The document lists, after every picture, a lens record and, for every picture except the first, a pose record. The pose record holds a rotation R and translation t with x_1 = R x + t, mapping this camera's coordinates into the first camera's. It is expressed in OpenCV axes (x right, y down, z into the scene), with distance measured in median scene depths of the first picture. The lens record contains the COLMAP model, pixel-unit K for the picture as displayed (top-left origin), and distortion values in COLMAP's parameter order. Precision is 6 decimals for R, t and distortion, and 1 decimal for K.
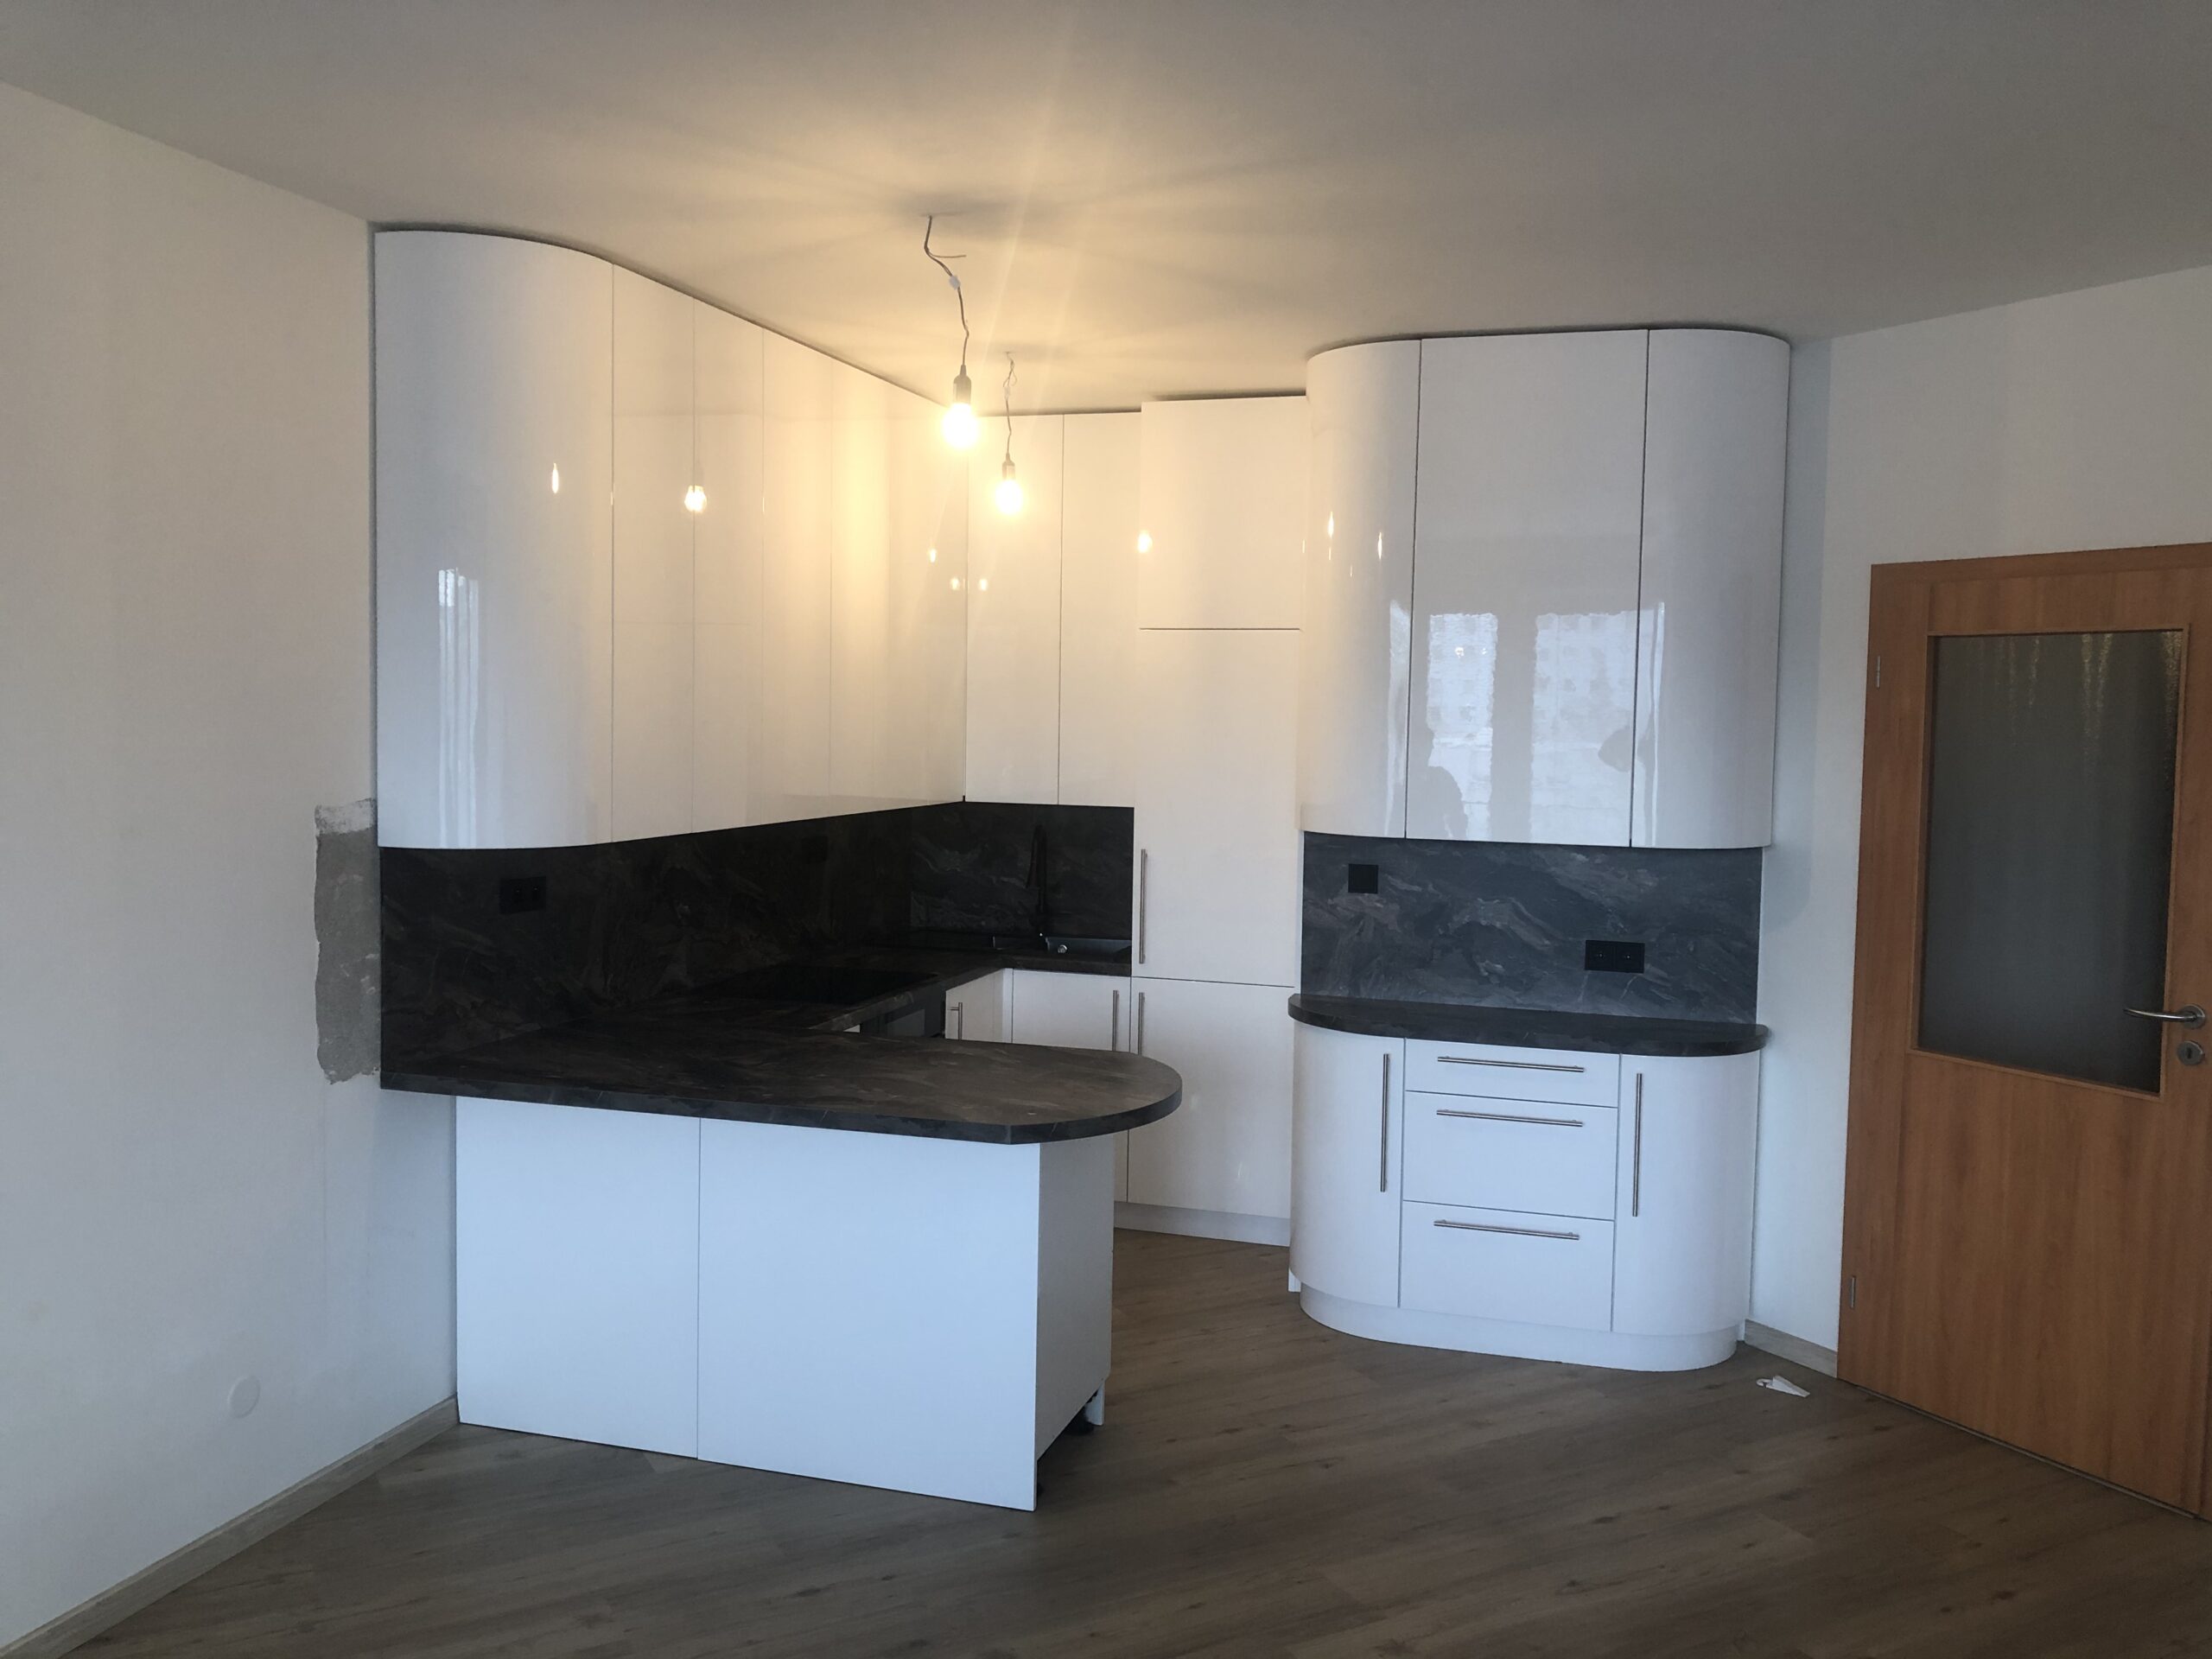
lens RADIAL K [[1810.8, 0, 1103.2], [0, 1810.8, 817.1], [0, 0, 1]] dist [0.035959, -0.038680]
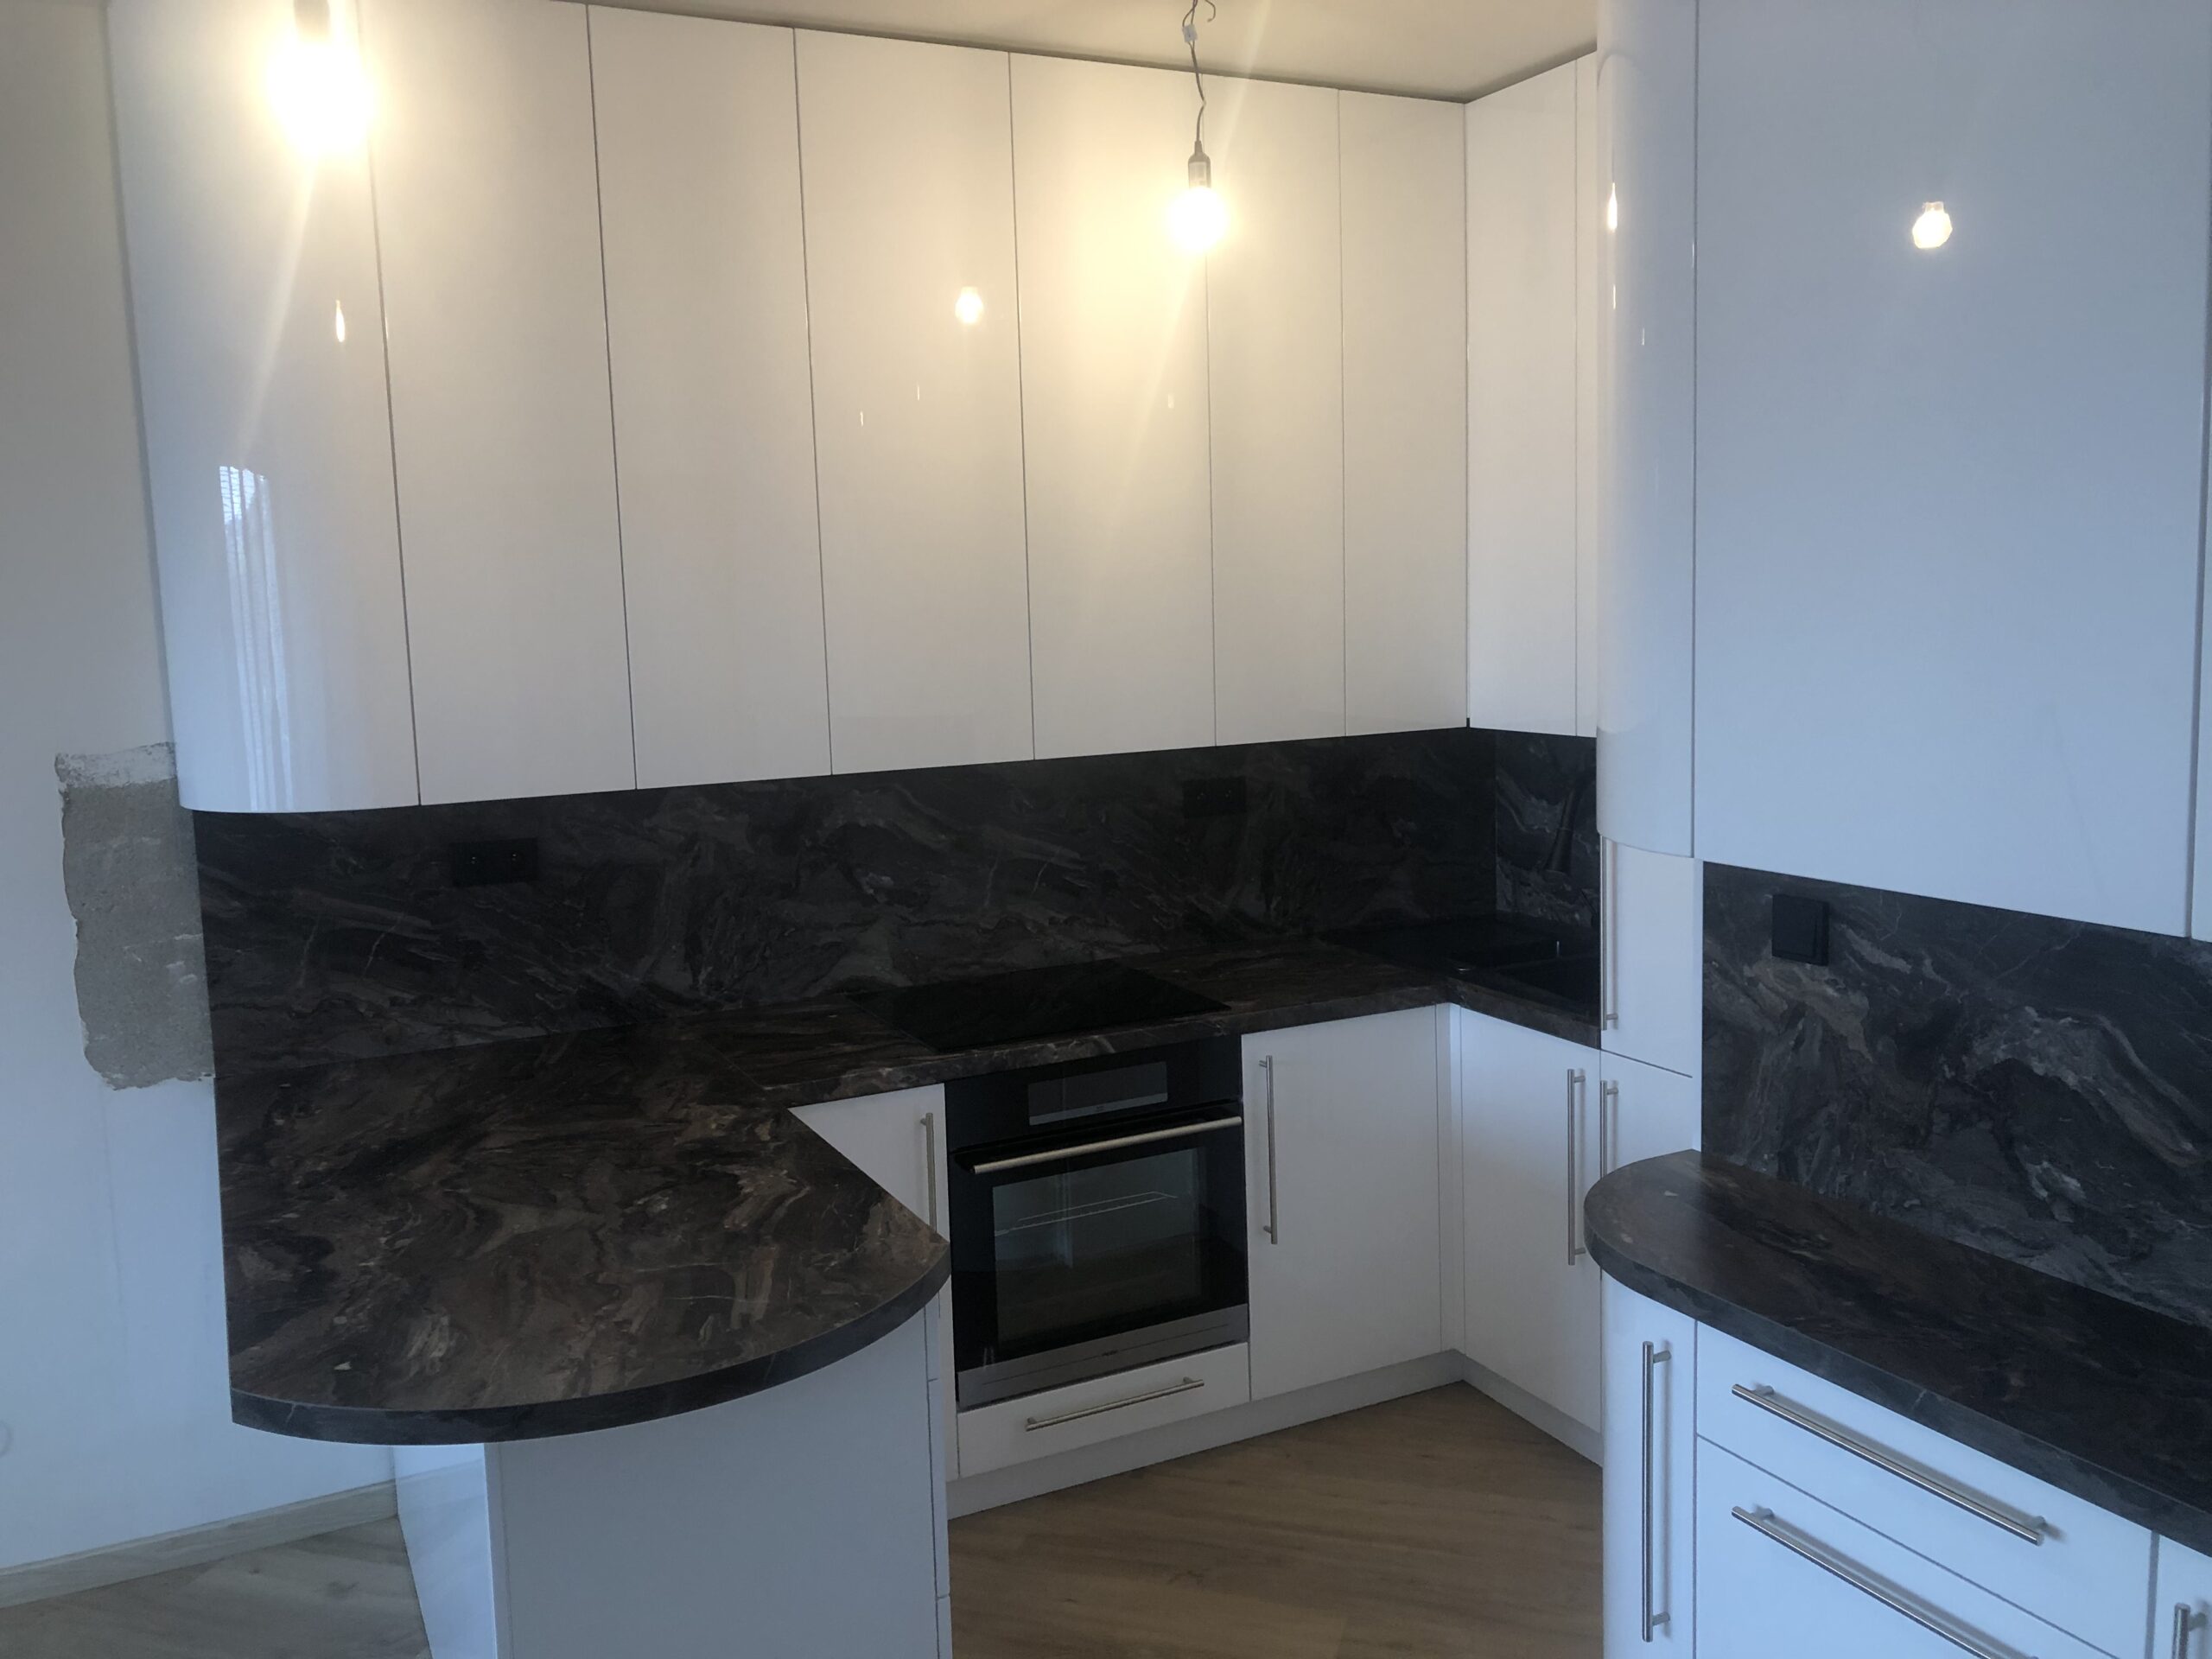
lens RADIAL K [[1810.8, 0, 1093.4], [0, 1810.8, 794.7], [0, 0, 1]] dist [0.035959, -0.038680]
pose [[0.693098, 0.043129, -0.719552, 0.355415], [-0.001598, 0.998298, 0.058297, -0.026984], [0.720841, -0.039256, 0.691987, 0.566829]]
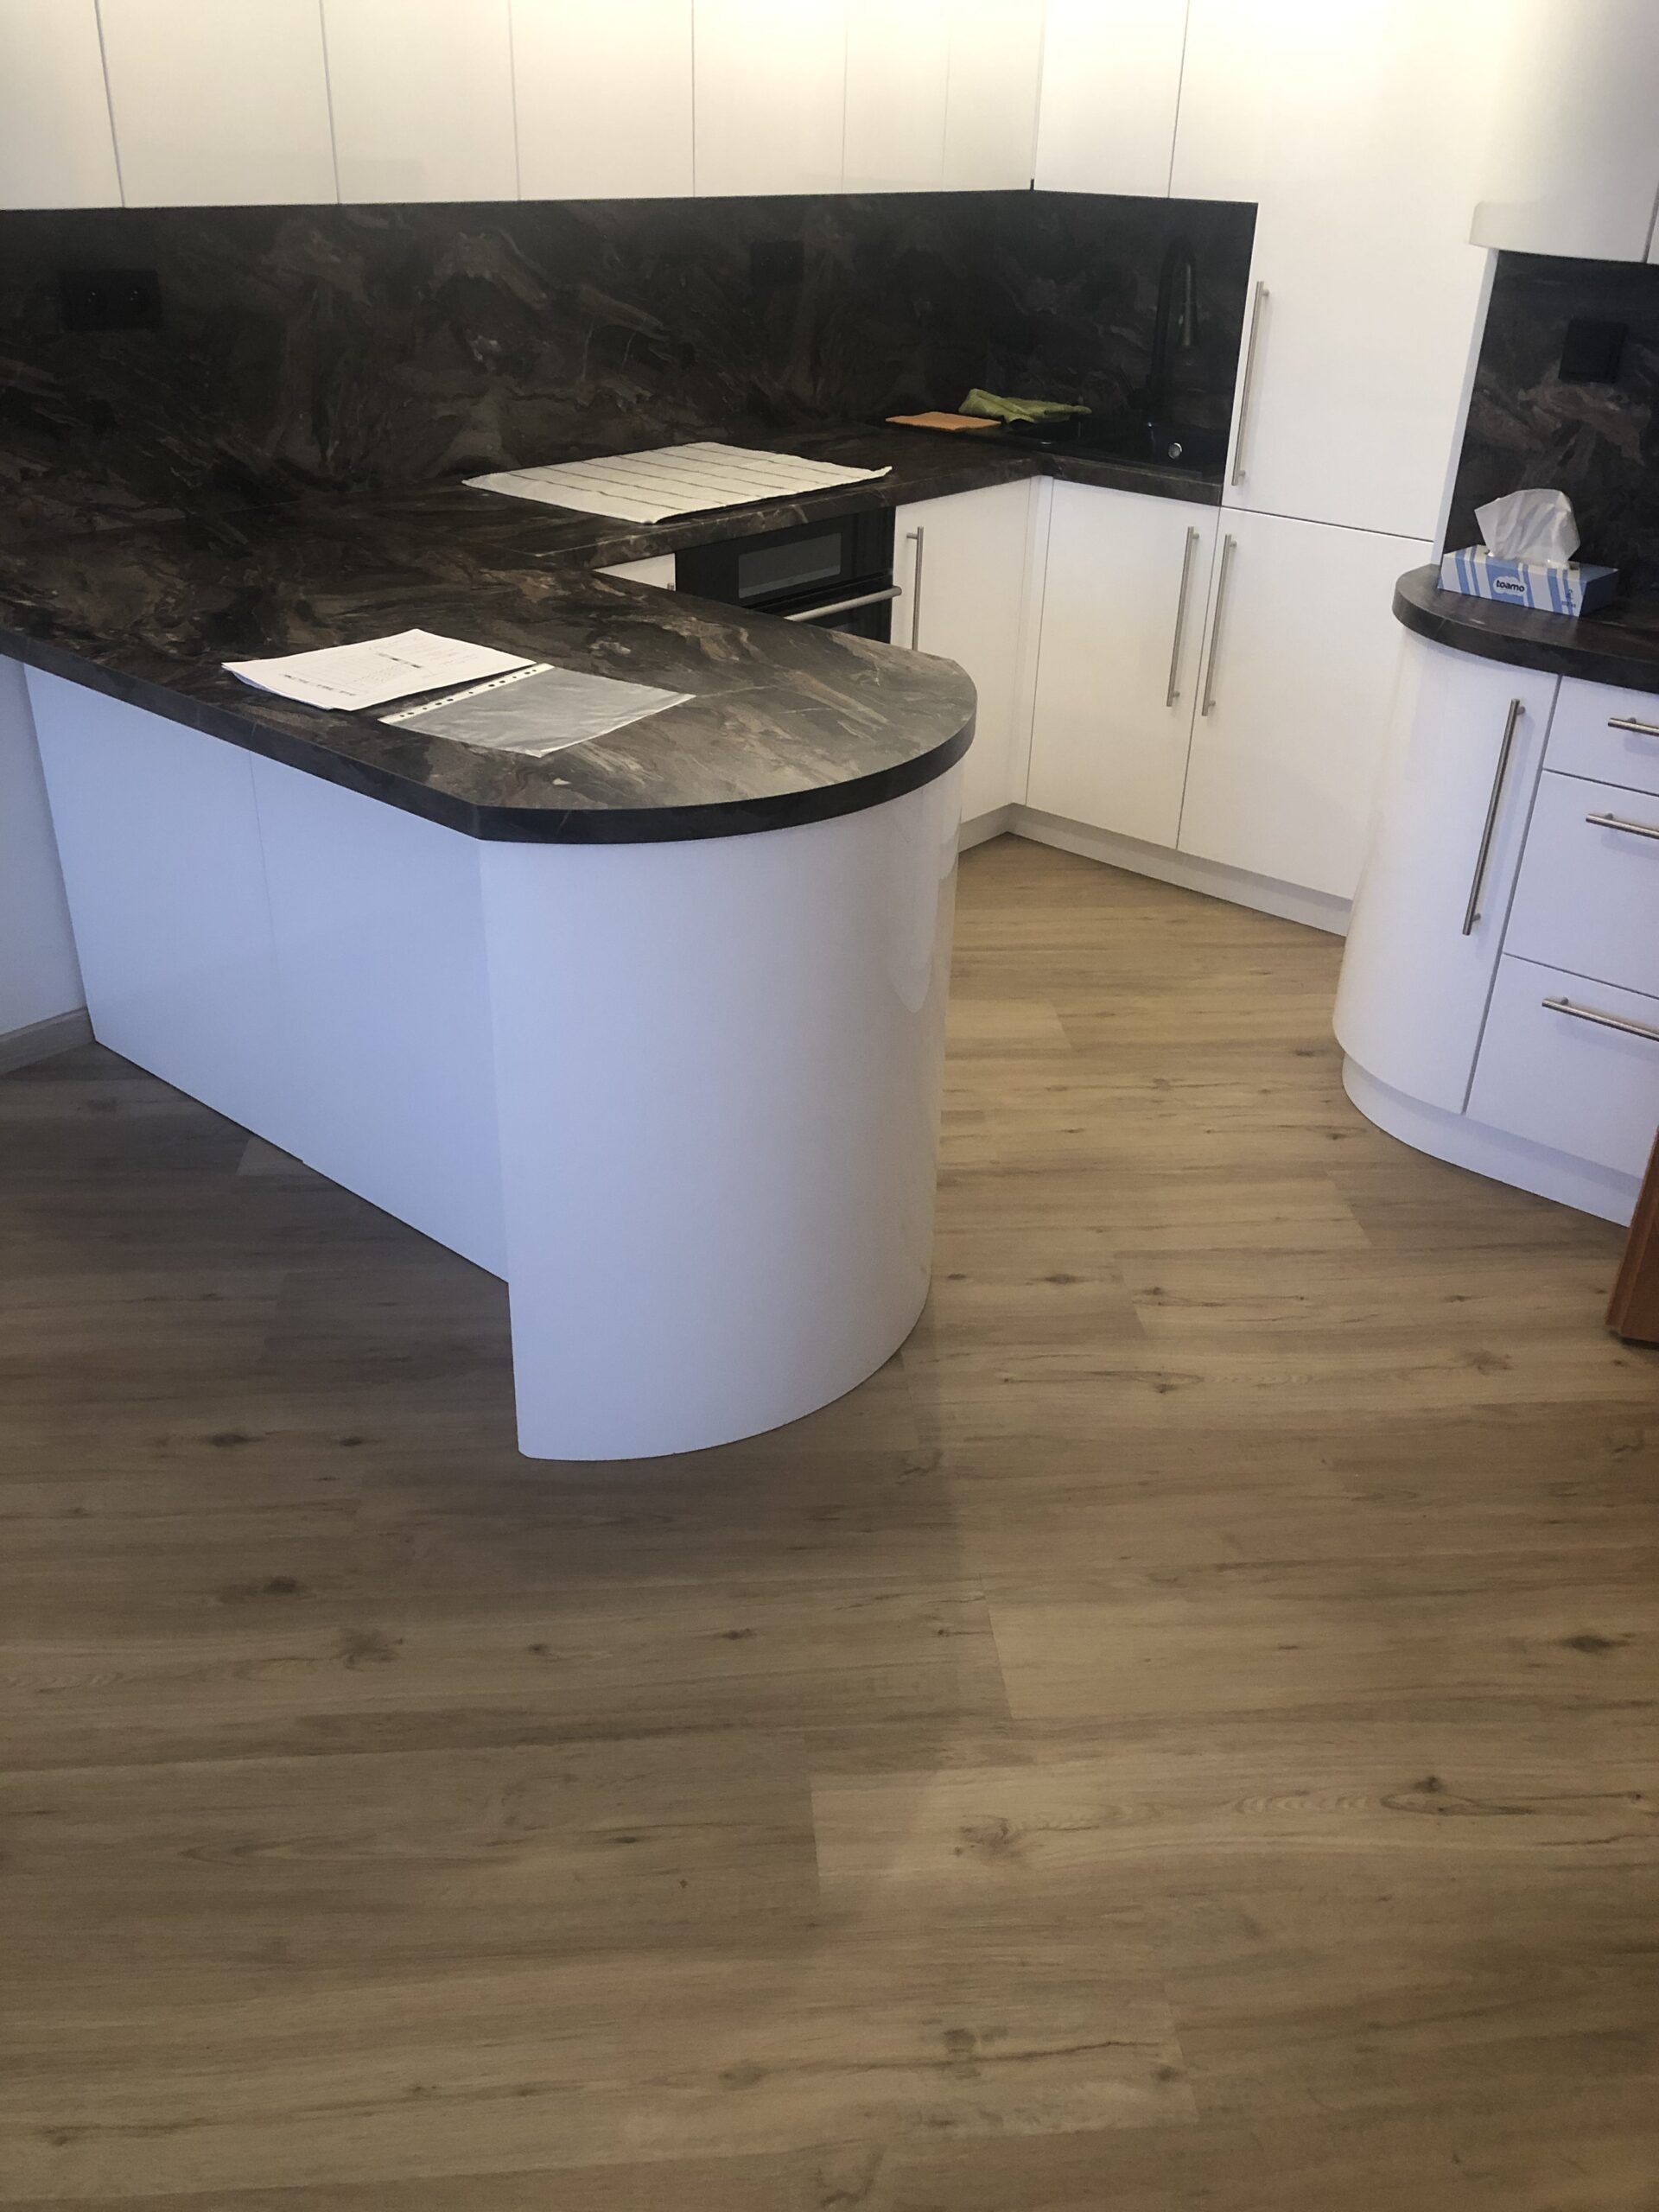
lens RADIAL K [[1810.8, 0, 812.3], [0, 1810.8, 1094.0], [0, 0, 1]] dist [0.035959, -0.038680]
pose [[0.916788, 0.197337, -0.347216, 0.165837], [-0.034960, 0.905714, 0.422446, 0.013286], [0.397842, -0.375154, 0.837246, 0.390045]]
